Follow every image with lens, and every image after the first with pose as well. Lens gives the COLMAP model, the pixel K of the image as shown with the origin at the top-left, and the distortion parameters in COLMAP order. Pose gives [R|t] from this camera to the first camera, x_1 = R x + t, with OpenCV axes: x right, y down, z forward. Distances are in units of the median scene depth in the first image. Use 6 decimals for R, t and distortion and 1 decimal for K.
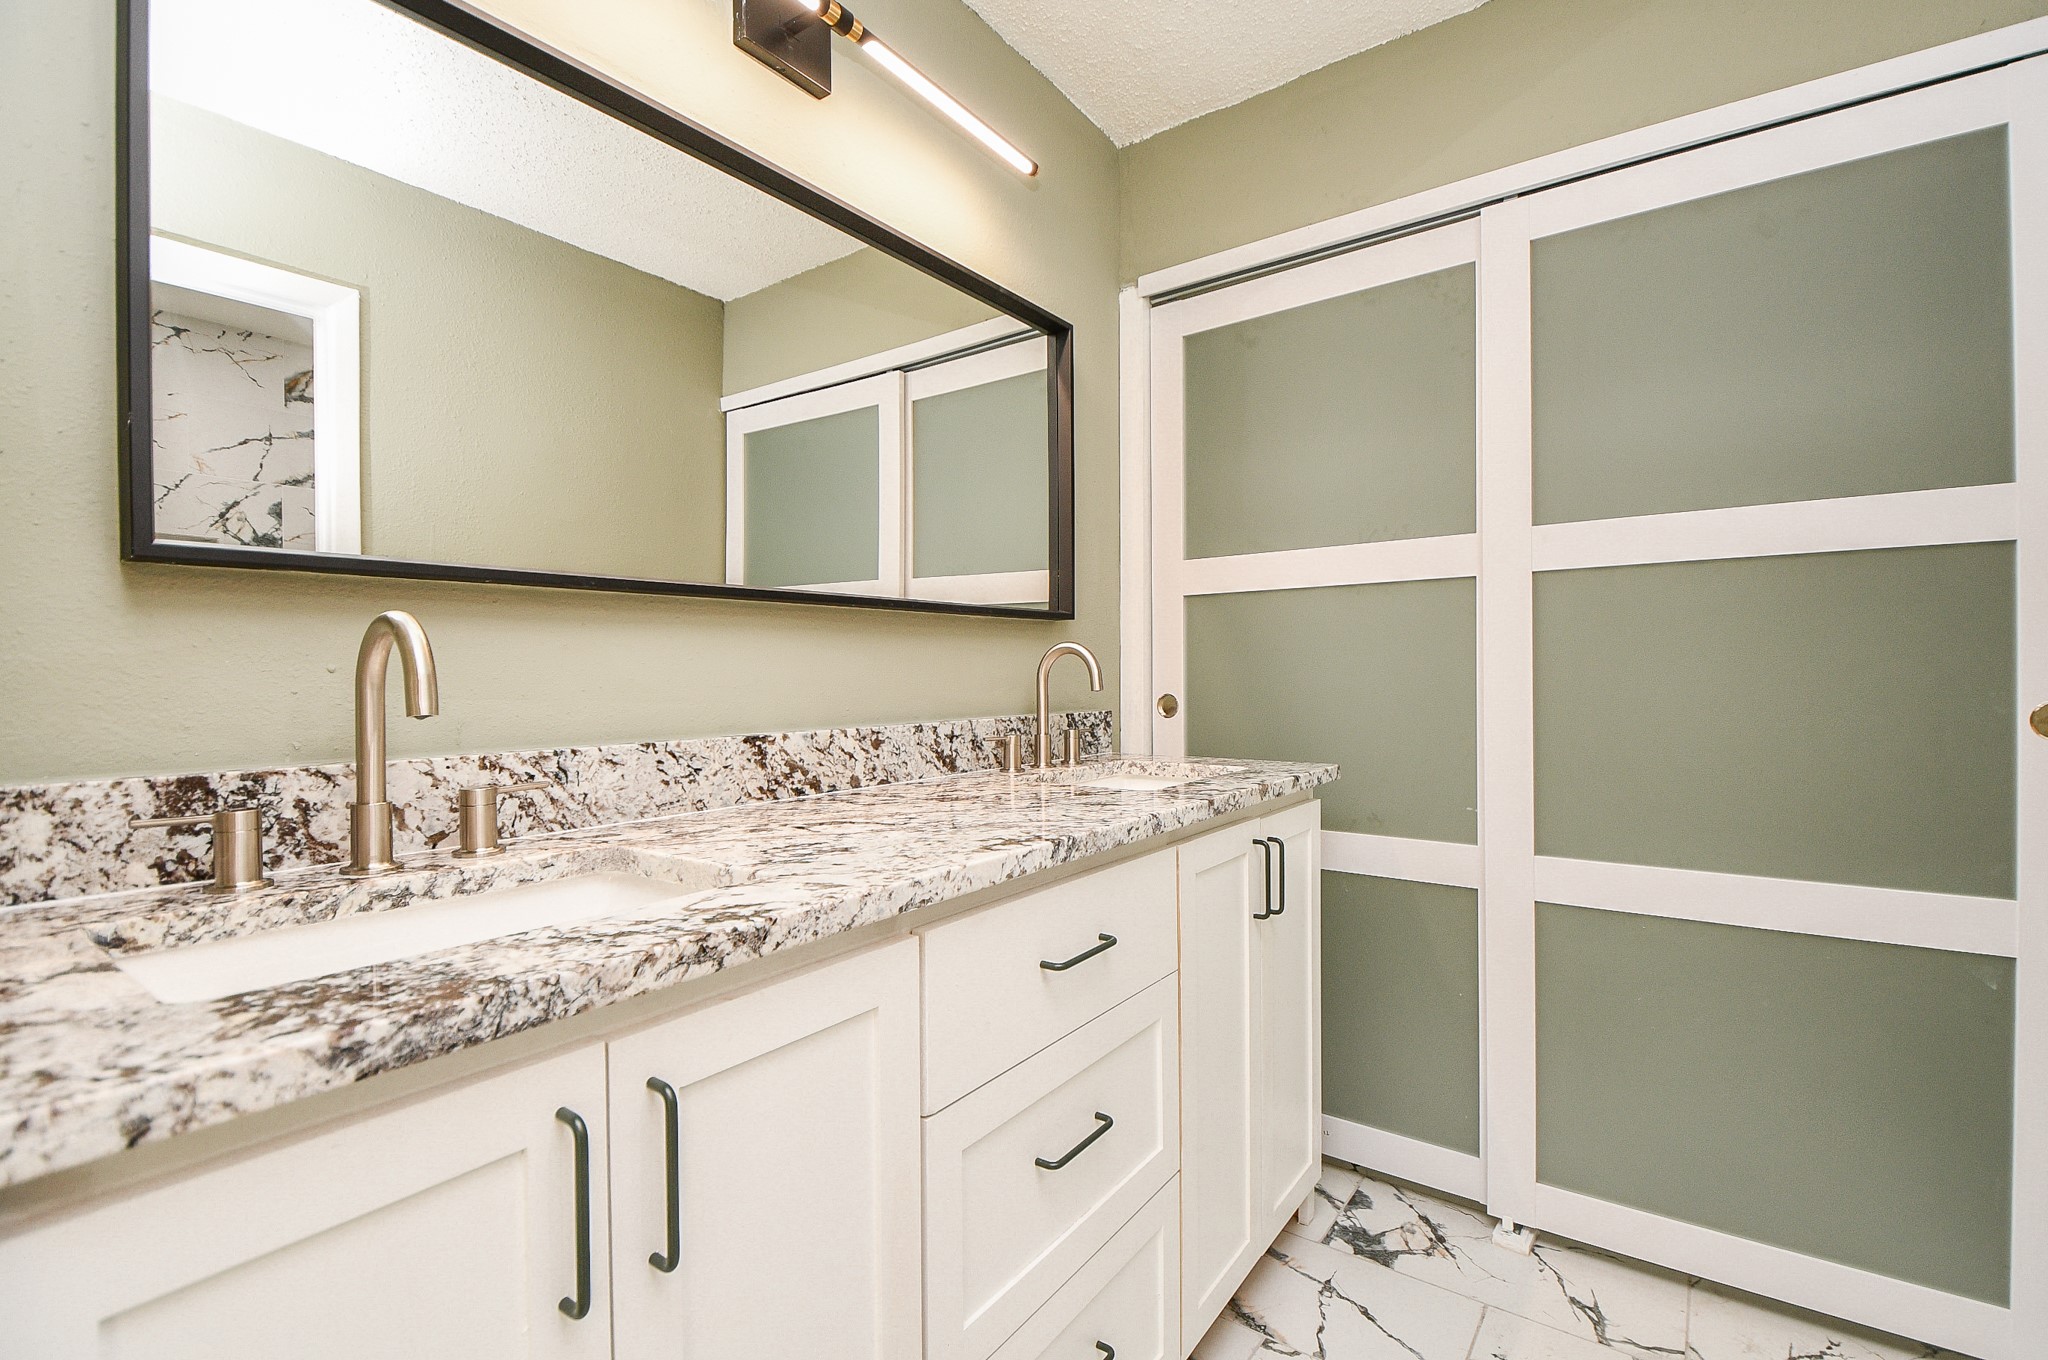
lens RADIAL K [[897.4, 0, 1031.9], [0, 897.4, 691.9], [0, 0, 1]] dist [0.010759, -0.023291]
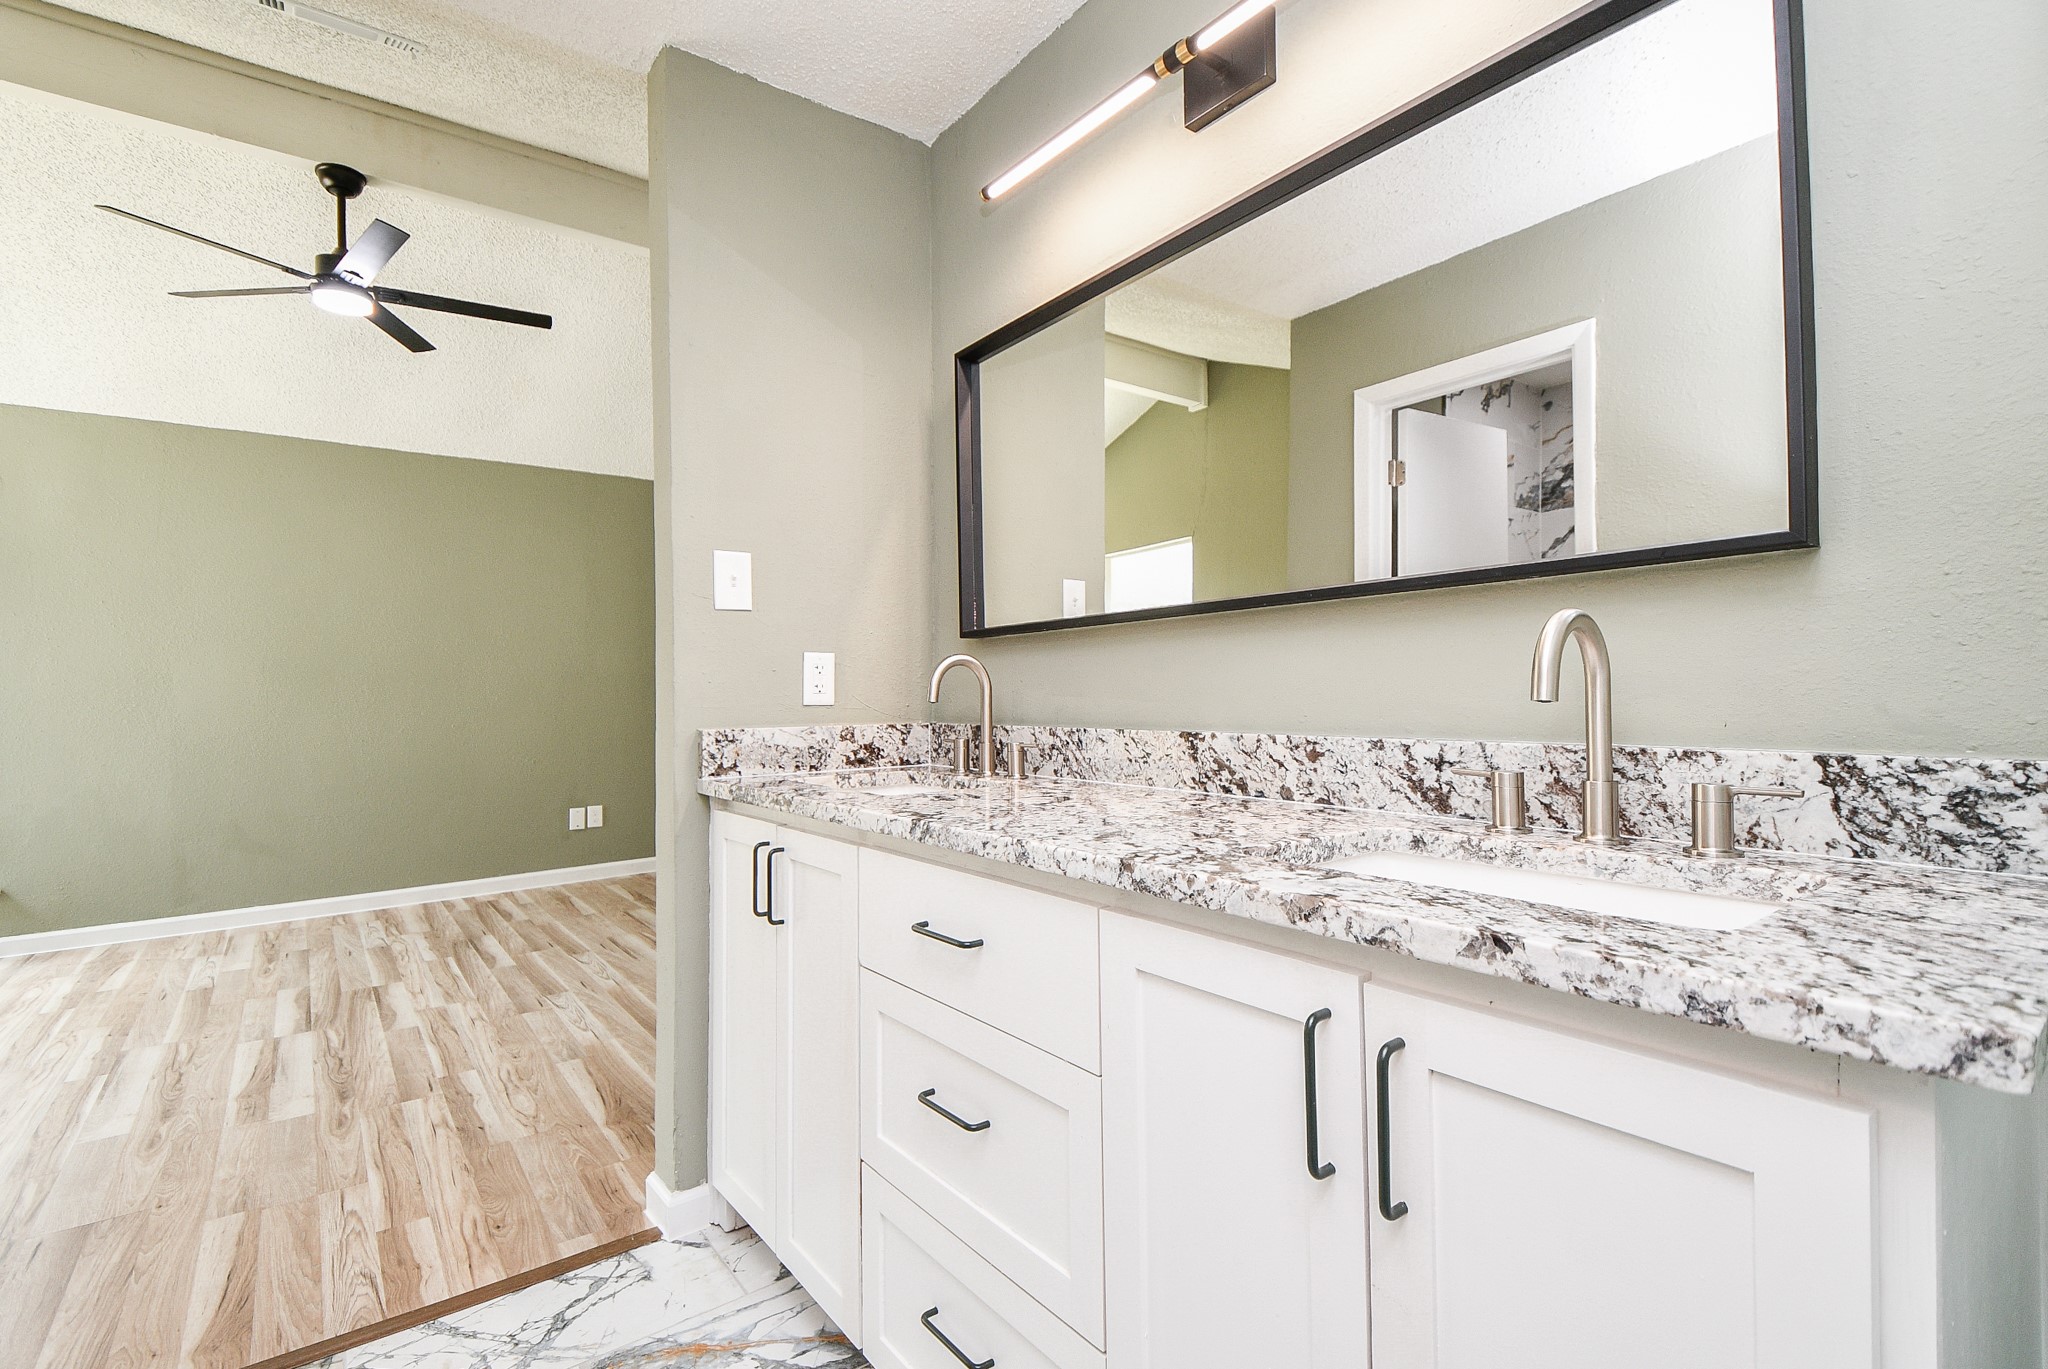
lens RADIAL K [[920.0, 0, 1024.0], [0, 920.0, 684.5], [0, 0, 1]] dist [0.002234, -0.010894]
pose [[-0.273048, 0.001667, -0.961999, 0.827877], [-0.006349, 0.999974, 0.003534, -0.014098], [0.961979, 0.007073, -0.273031, 1.047173]]
